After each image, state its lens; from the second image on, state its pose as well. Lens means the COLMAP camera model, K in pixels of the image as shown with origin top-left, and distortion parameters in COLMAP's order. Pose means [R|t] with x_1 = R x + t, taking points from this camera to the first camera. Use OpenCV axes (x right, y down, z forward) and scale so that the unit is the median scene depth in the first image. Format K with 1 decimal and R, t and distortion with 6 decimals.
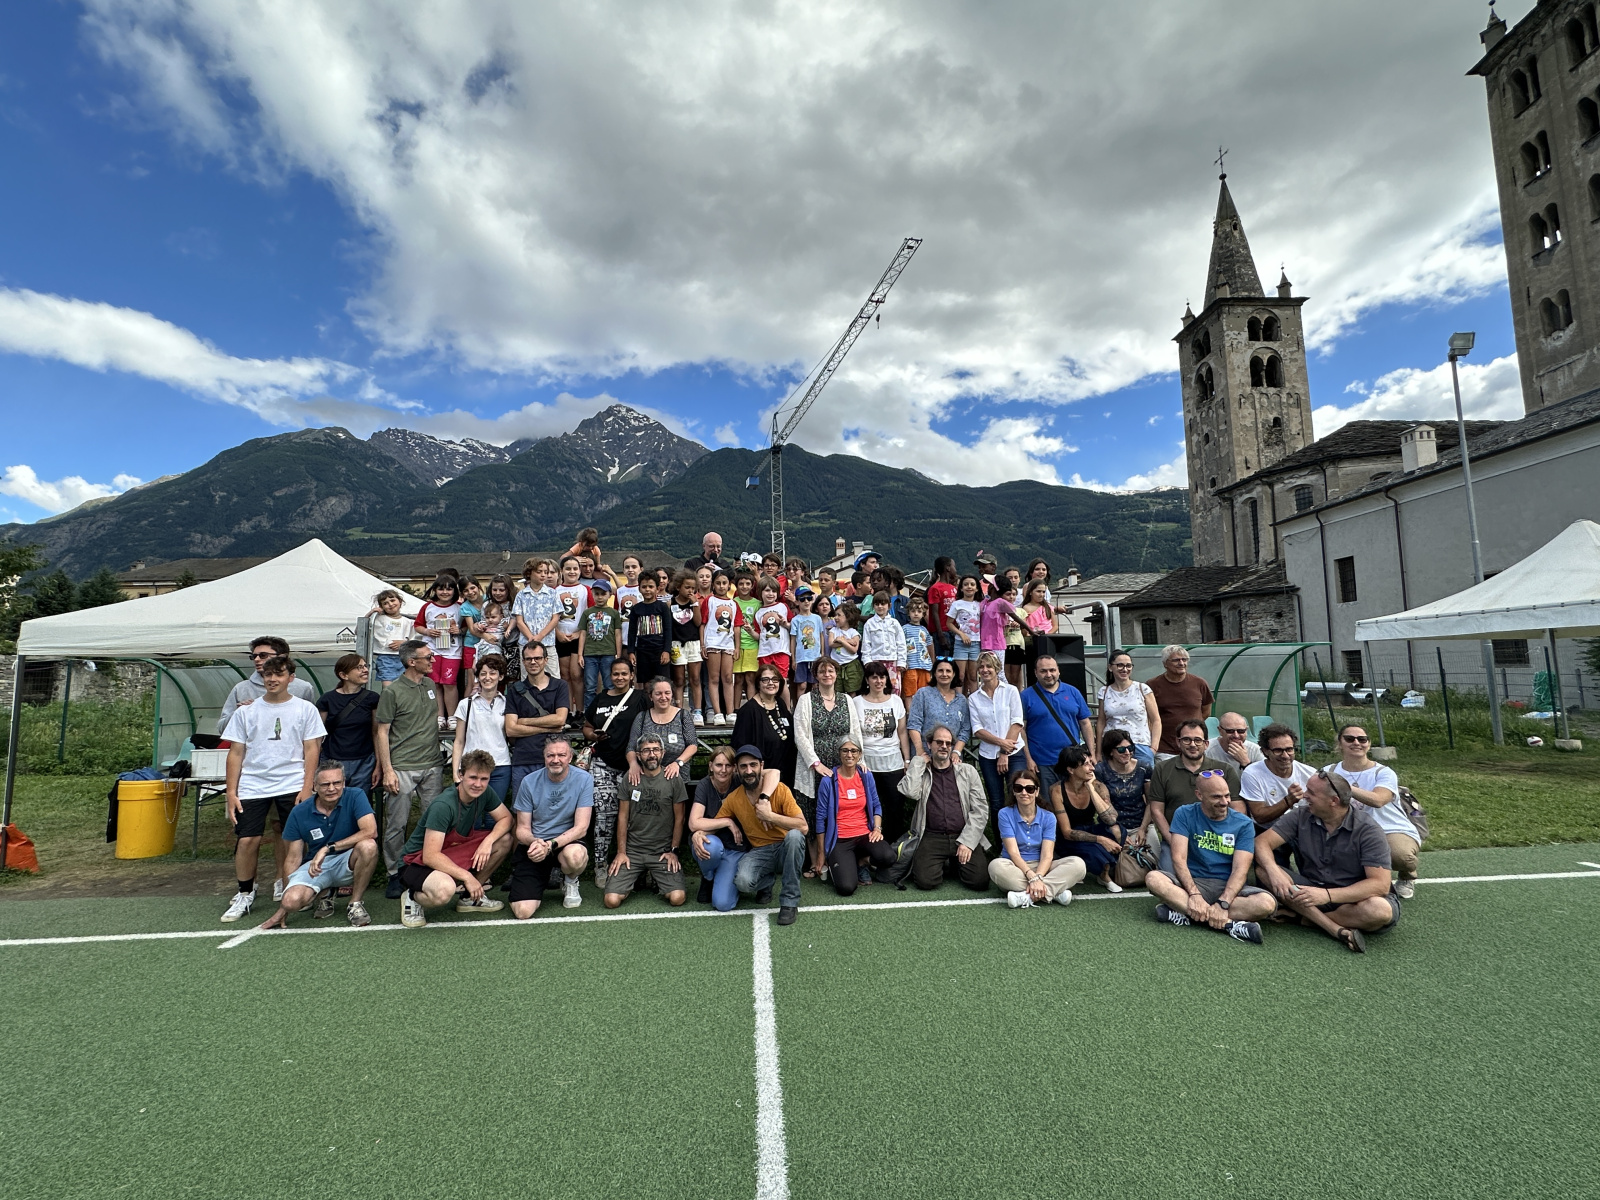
lens RADIAL K [[729.1, 0, 798.3], [0, 729.1, 601.6], [0, 0, 1]] dist [-0.000836, -0.000137]
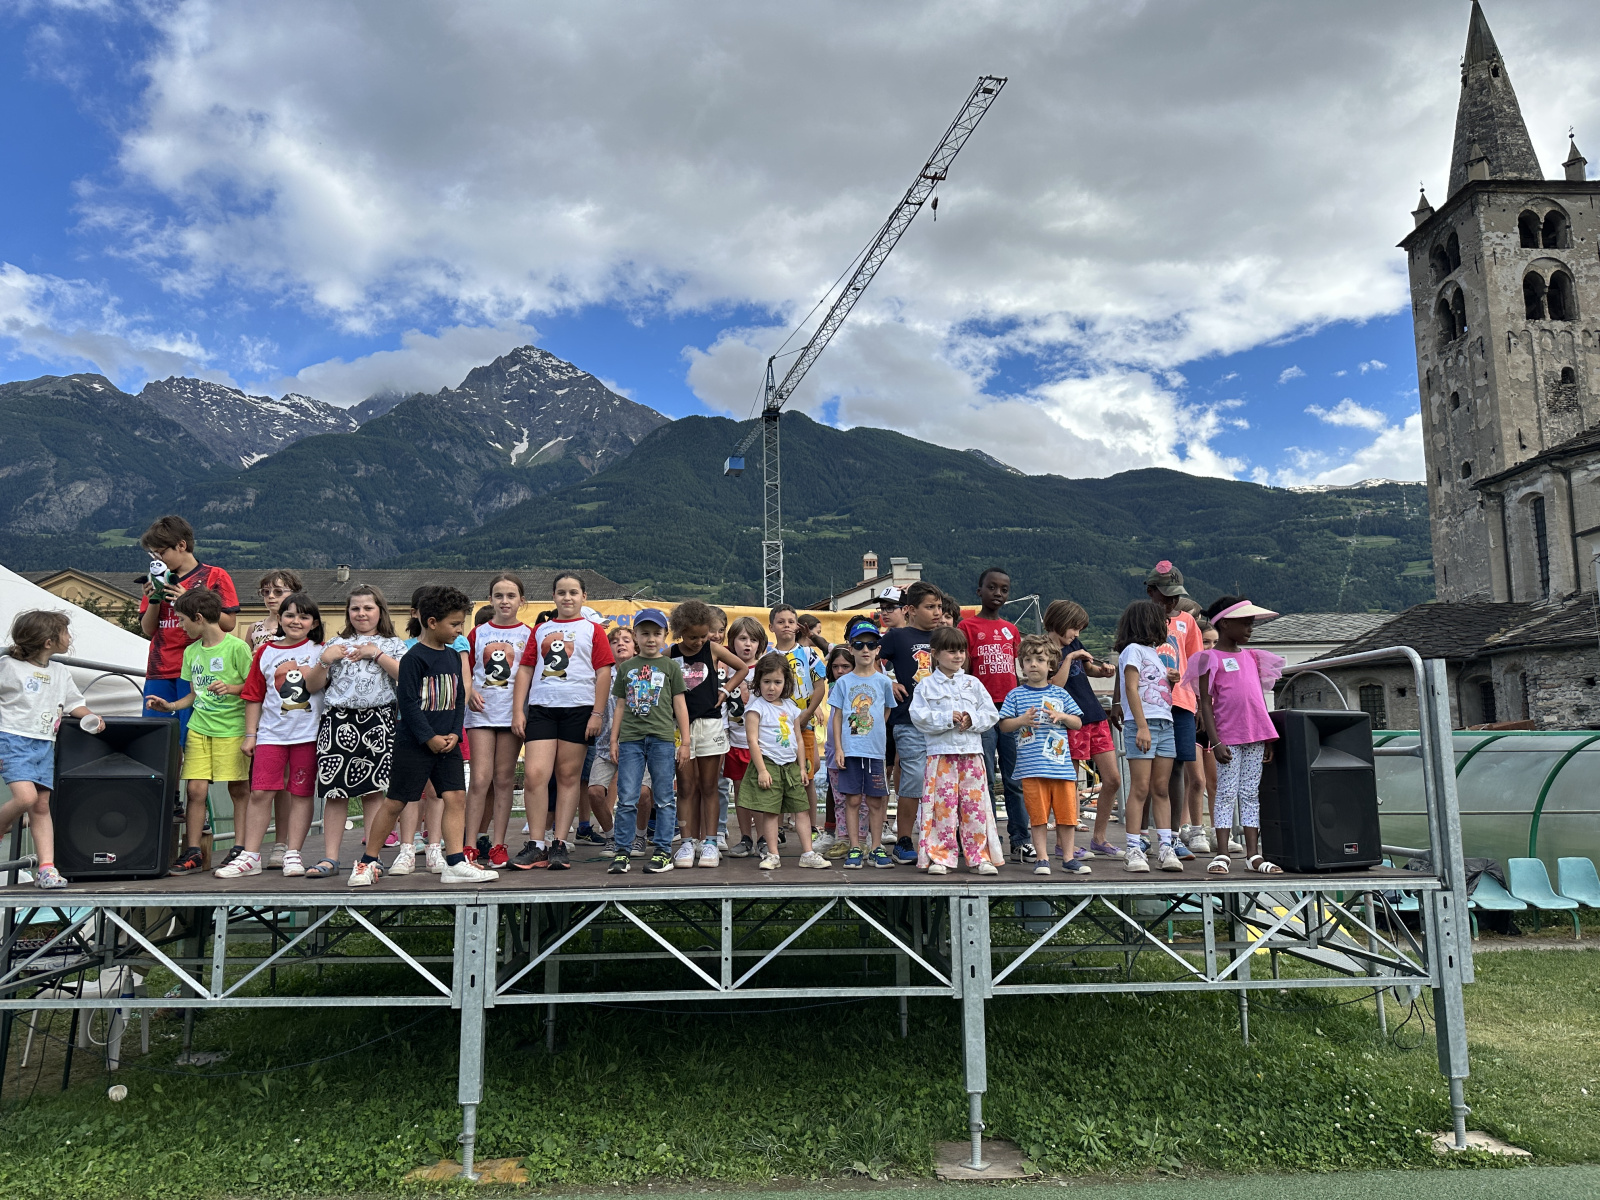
lens RADIAL K [[1123.7, 0, 798.0], [0, 1123.7, 604.5], [0, 0, 1]] dist [0.069966, -0.080316]
pose [[0.999923, 0.011867, -0.003751, -0.001630], [-0.012015, 0.999029, -0.042396, 0.001353], [0.003244, 0.042437, 0.999094, 0.028656]]
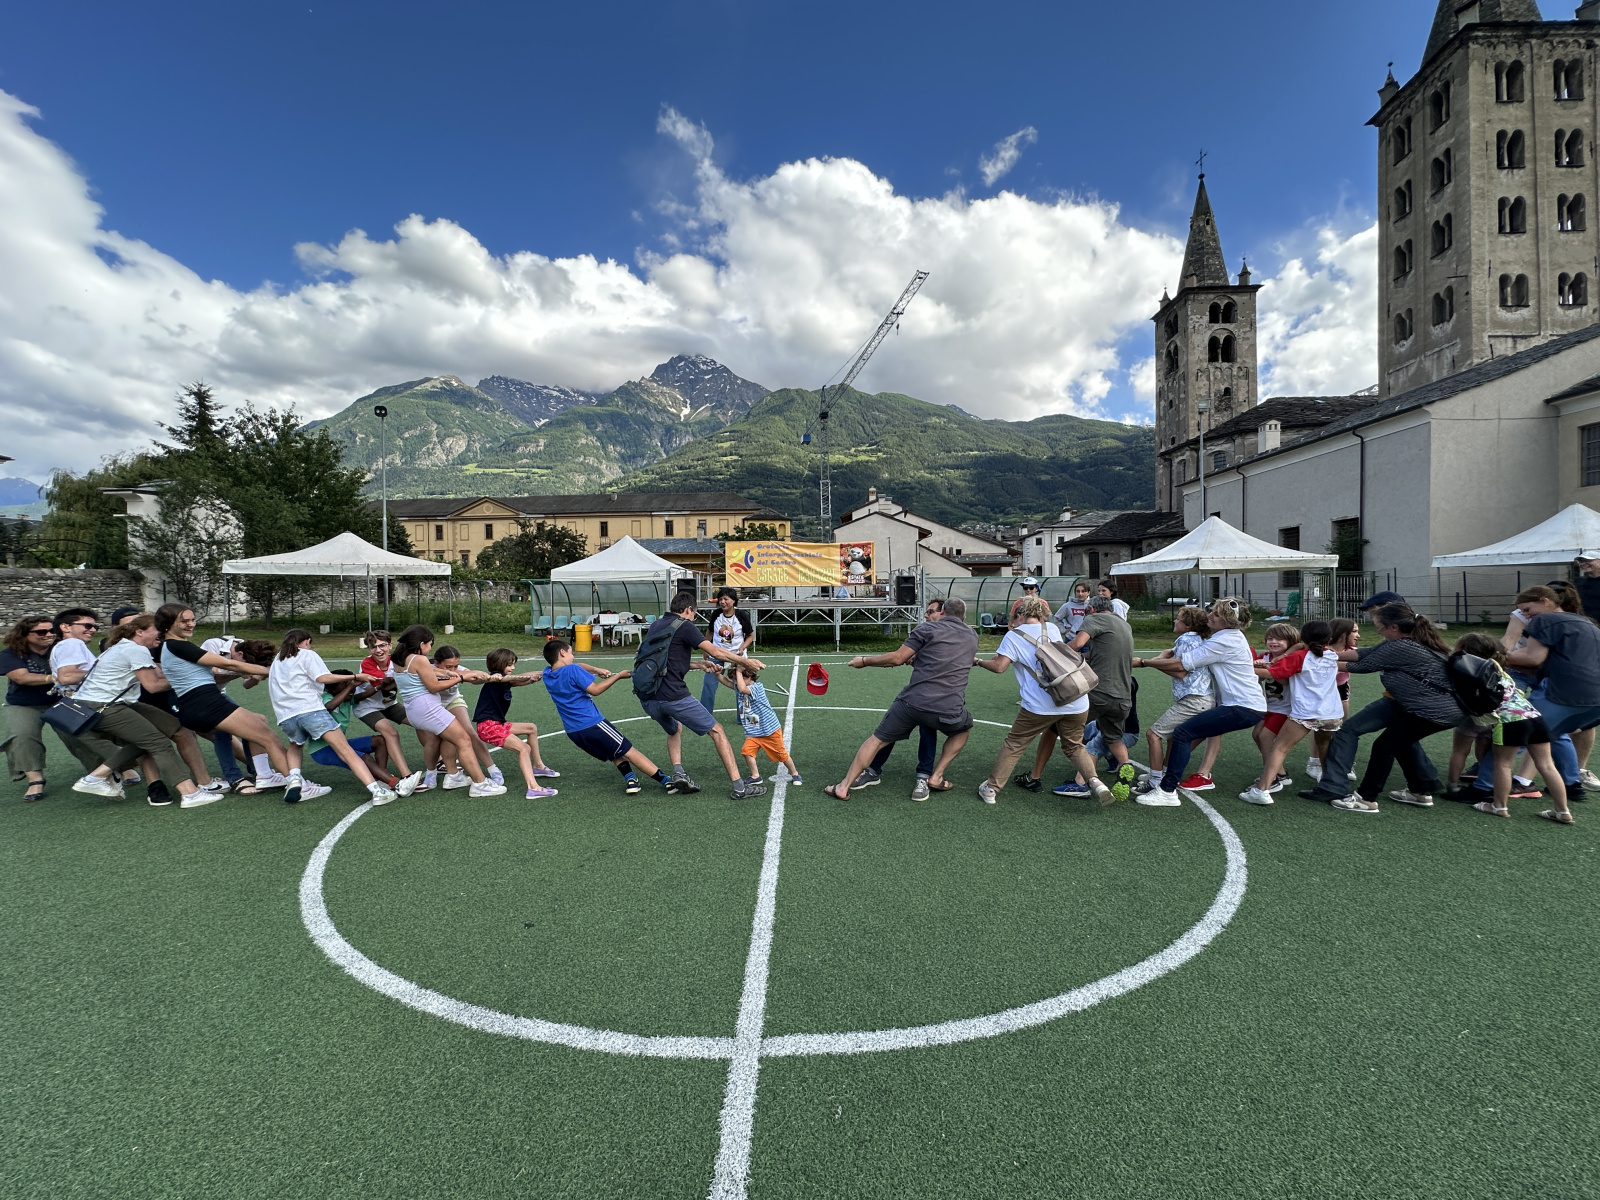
lens RADIAL K [[638.7, 0, 798.1], [0, 638.7, 599.2], [0, 0, 1]] dist [-0.001518, 0.000247]
pose [[0.996960, 0.009240, -0.077367, 0.020408], [-0.000520, 0.993711, 0.111978, -0.020385], [0.077916, -0.111597, 0.990694, -0.213620]]
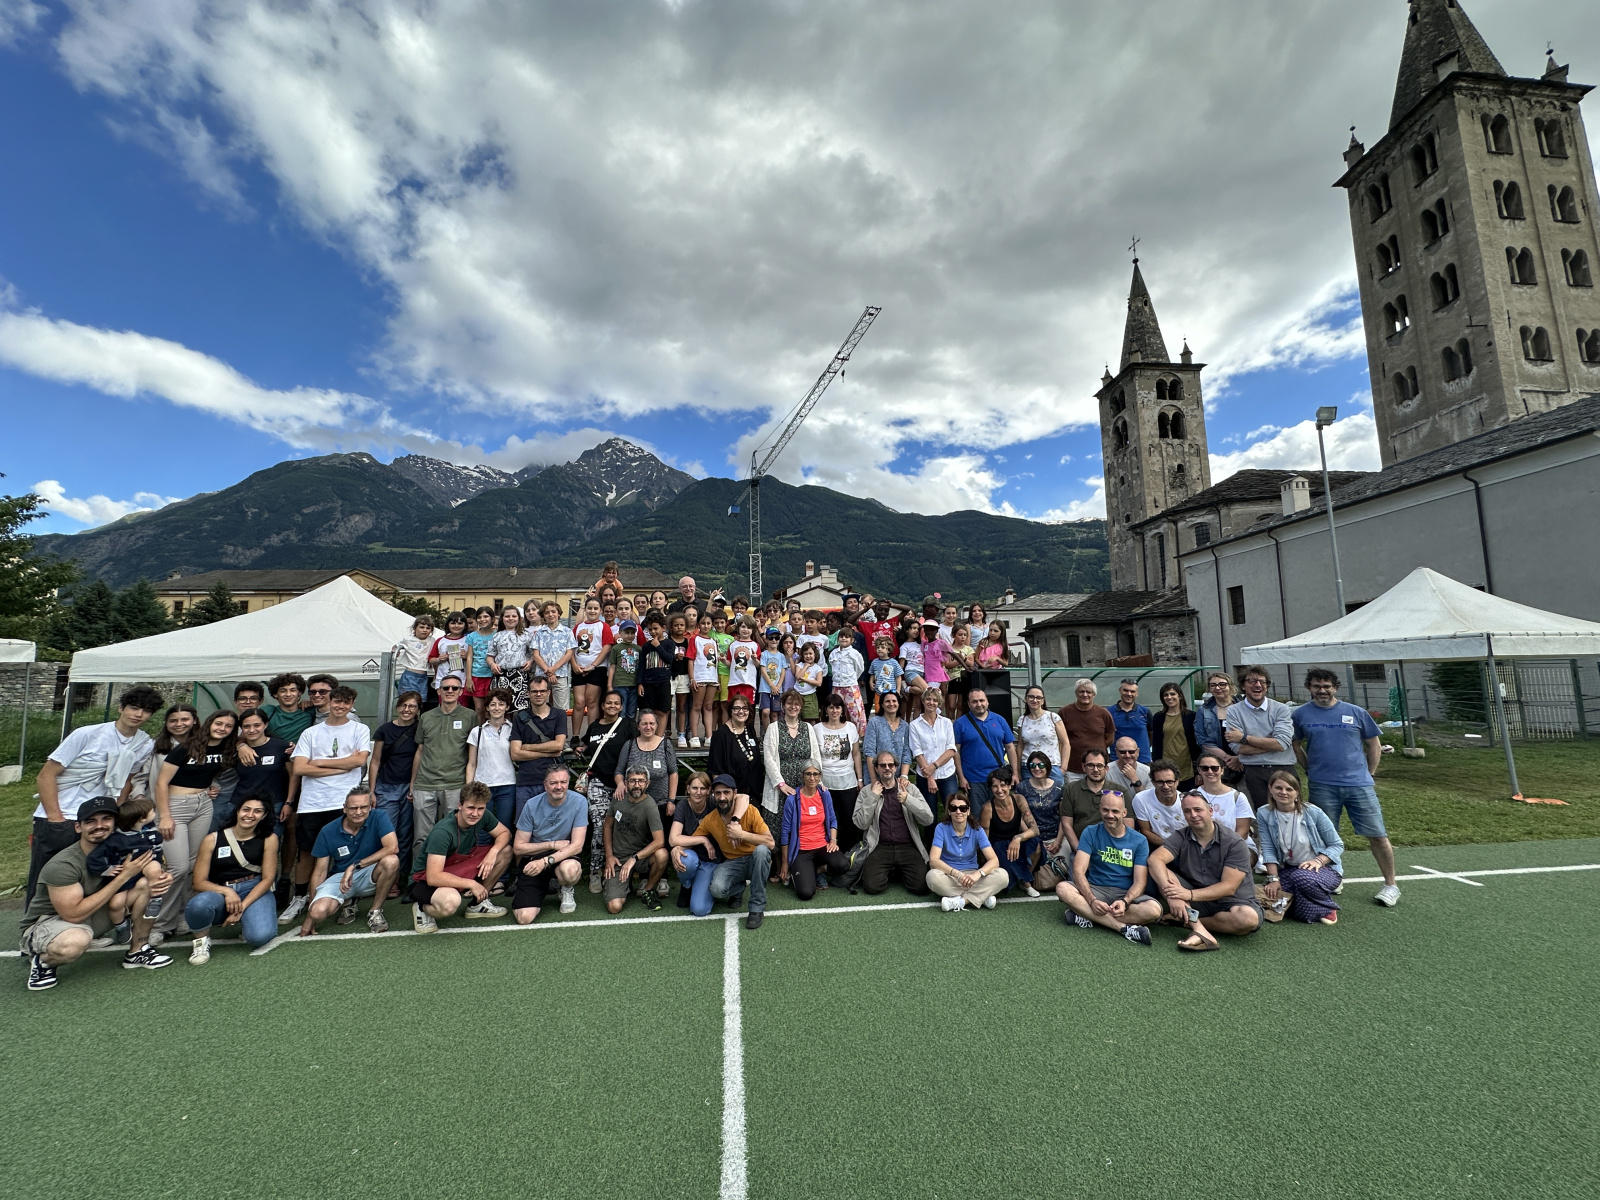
lens RADIAL K [[638.7, 0, 798.1], [0, 638.7, 599.2], [0, 0, 1]] dist [-0.001518, 0.000247]
pose [[0.999161, 0.011677, 0.039256, 0.000883], [-0.010820, 0.999700, -0.021974, -0.006306], [-0.039500, 0.021531, 0.998988, -0.003488]]
